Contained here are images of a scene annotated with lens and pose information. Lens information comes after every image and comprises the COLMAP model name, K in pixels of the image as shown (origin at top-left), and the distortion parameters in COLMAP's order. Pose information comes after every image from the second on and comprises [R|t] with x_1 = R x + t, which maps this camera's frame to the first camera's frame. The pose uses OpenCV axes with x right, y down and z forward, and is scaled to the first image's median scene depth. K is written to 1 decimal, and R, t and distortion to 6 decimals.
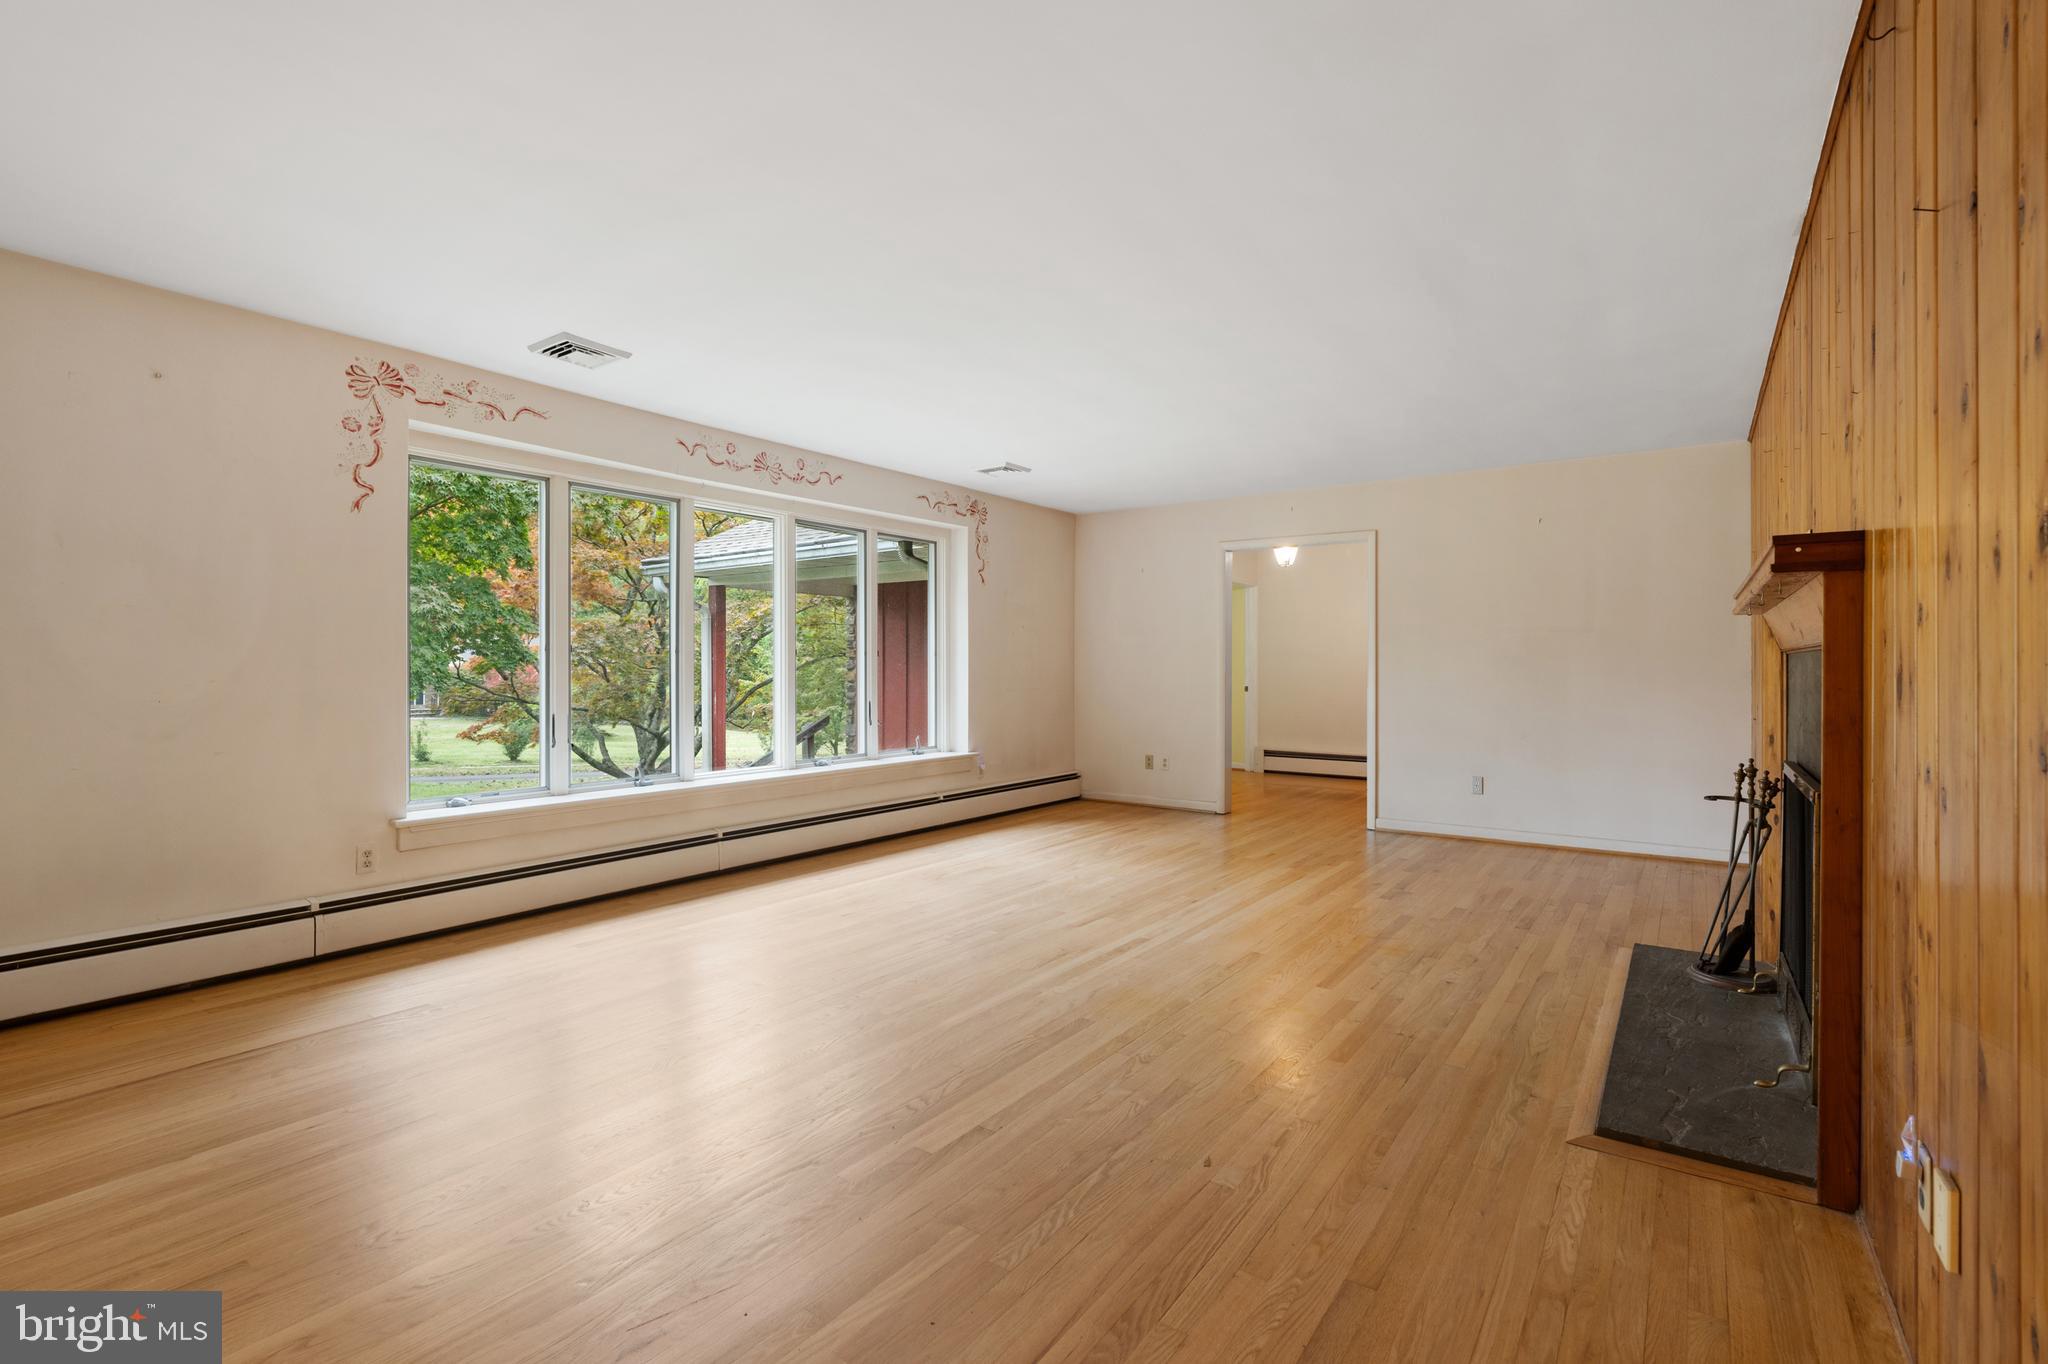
lens RADIAL K [[932.7, 0, 1026.9], [0, 932.7, 672.7], [0, 0, 1]] dist [-0.001826, 0.000337]
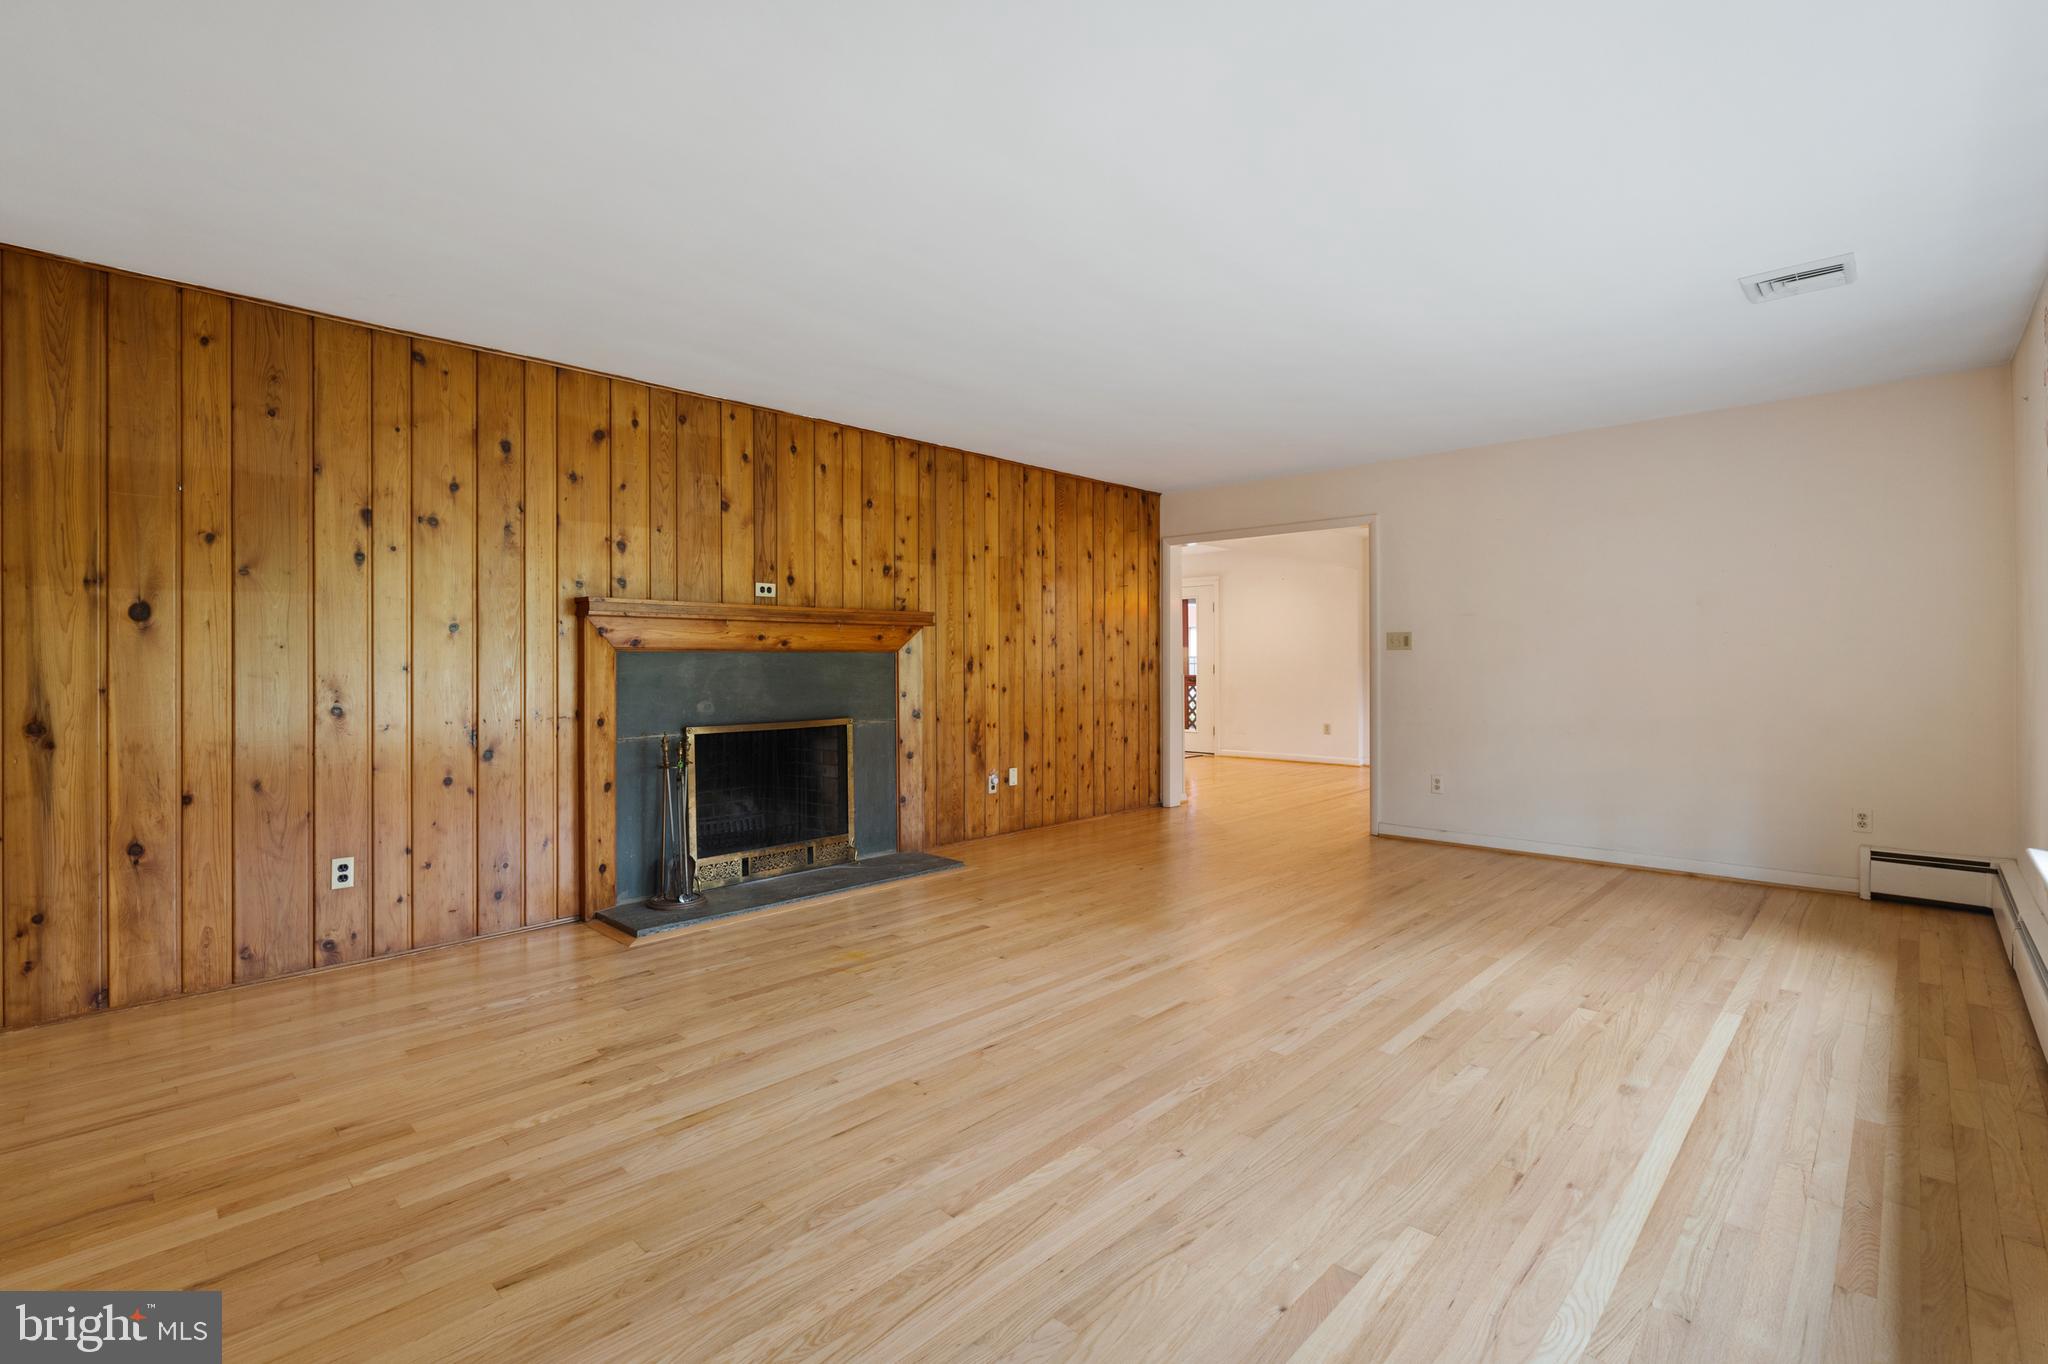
lens RADIAL K [[932.7, 0, 1024.5], [0, 932.7, 667.8], [0, 0, 1]] dist [-0.001826, 0.000337]
pose [[-0.991420, 0.000152, 0.130717, 0.064549], [0.000740, 0.999990, 0.004452, -0.003282], [-0.130715, 0.004510, -0.991410, 1.318962]]
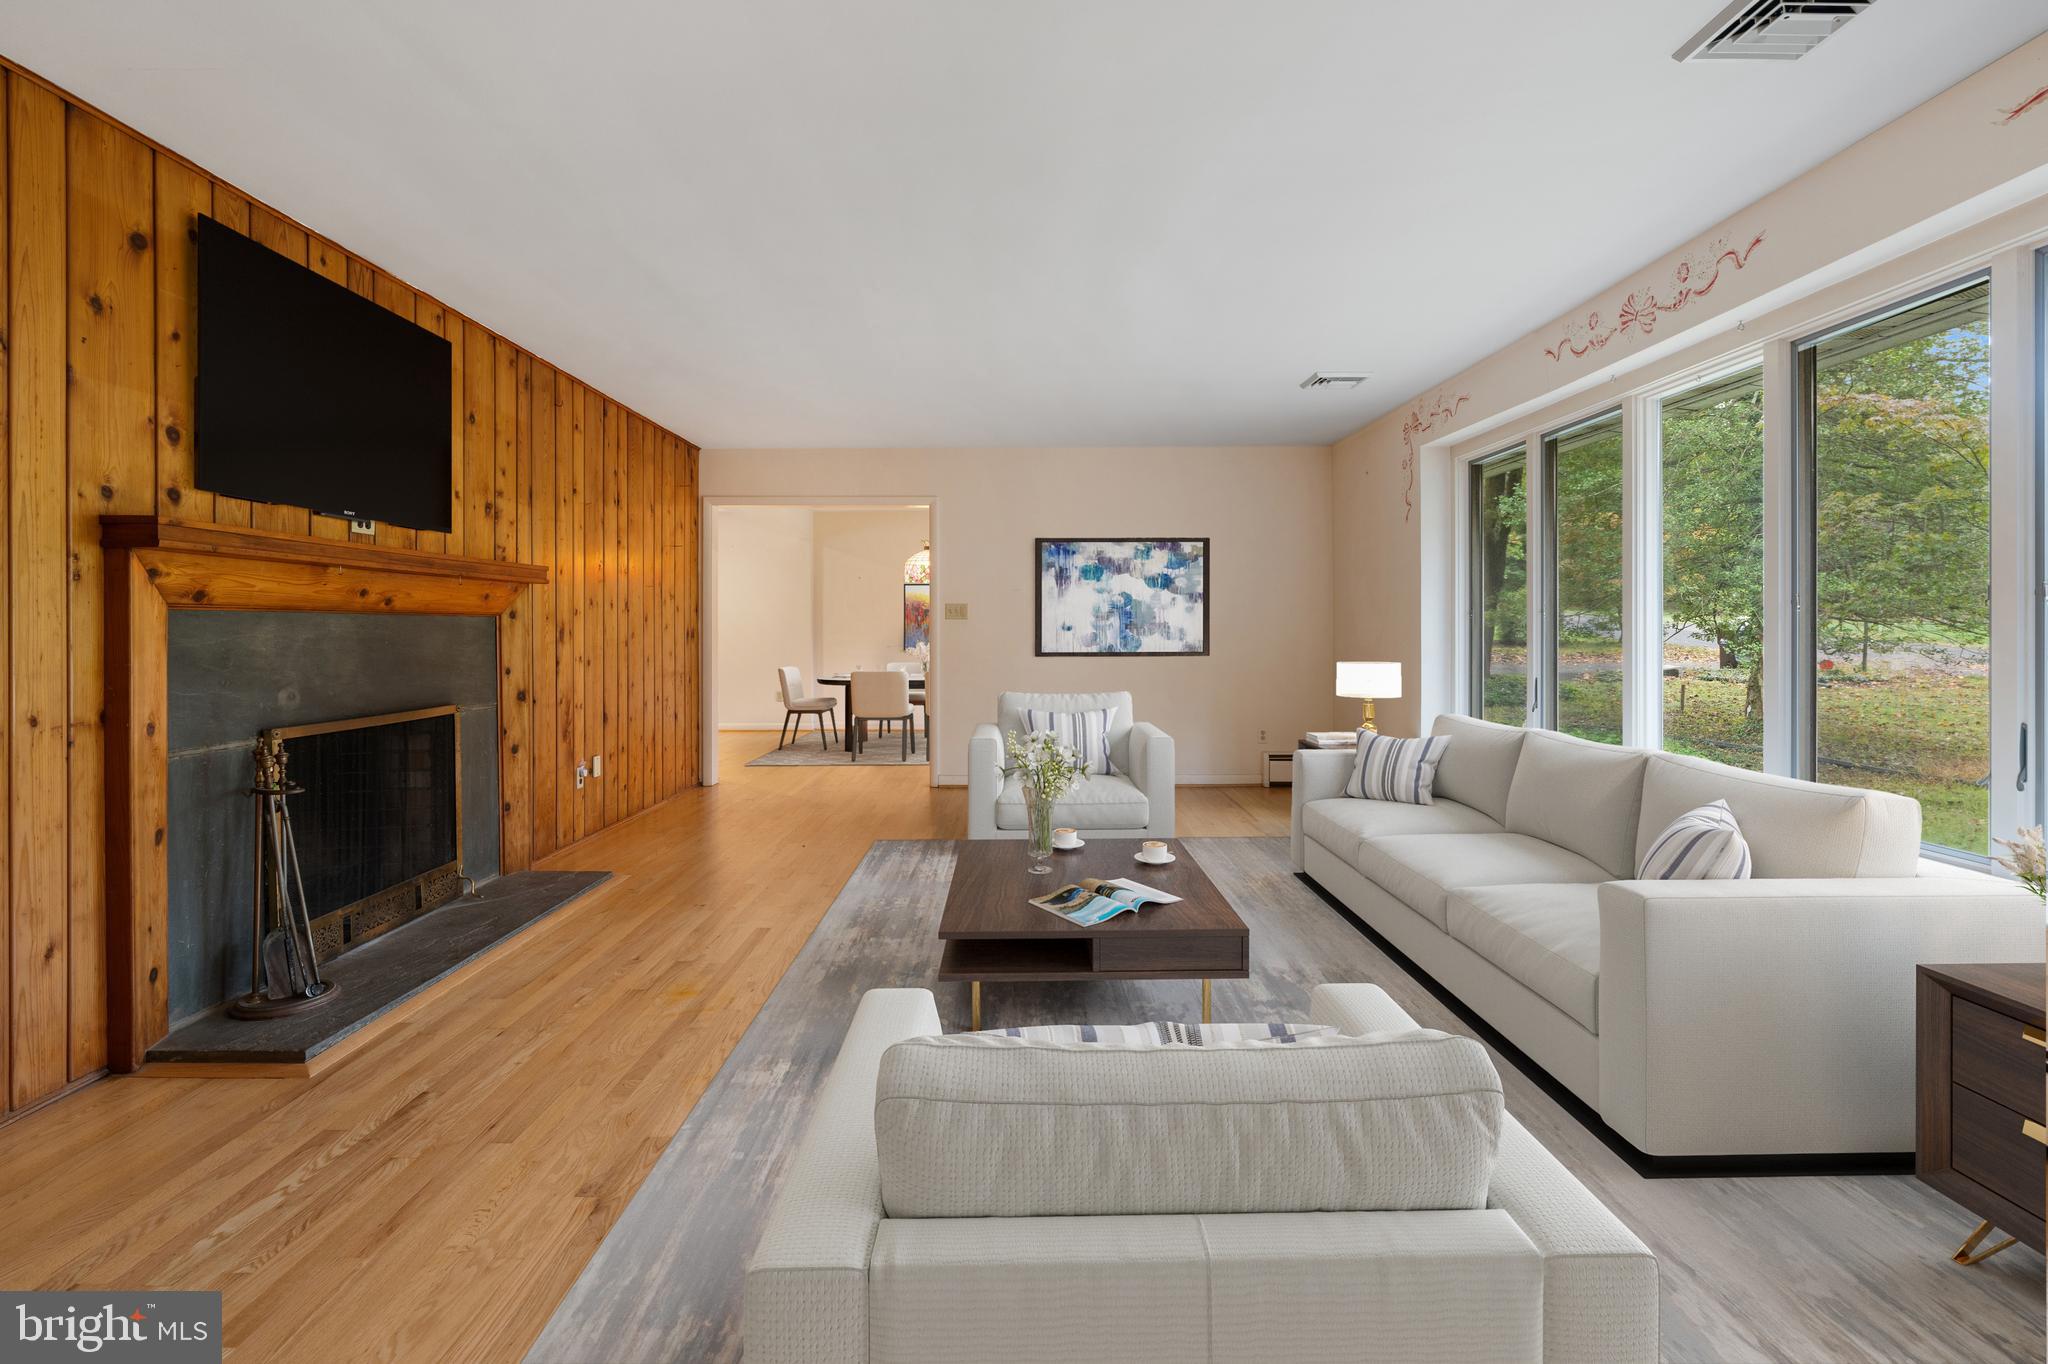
lens RADIAL K [[932.7, 0, 1023.0], [0, 932.7, 641.9], [0, 0, 1]] dist [-0.001826, 0.000337]
pose [[-0.807317, 0.006617, -0.590082, 0.424091], [0.000784, 0.999948, 0.010141, -0.001946], [0.590118, 0.007724, -0.807280, 1.223646]]
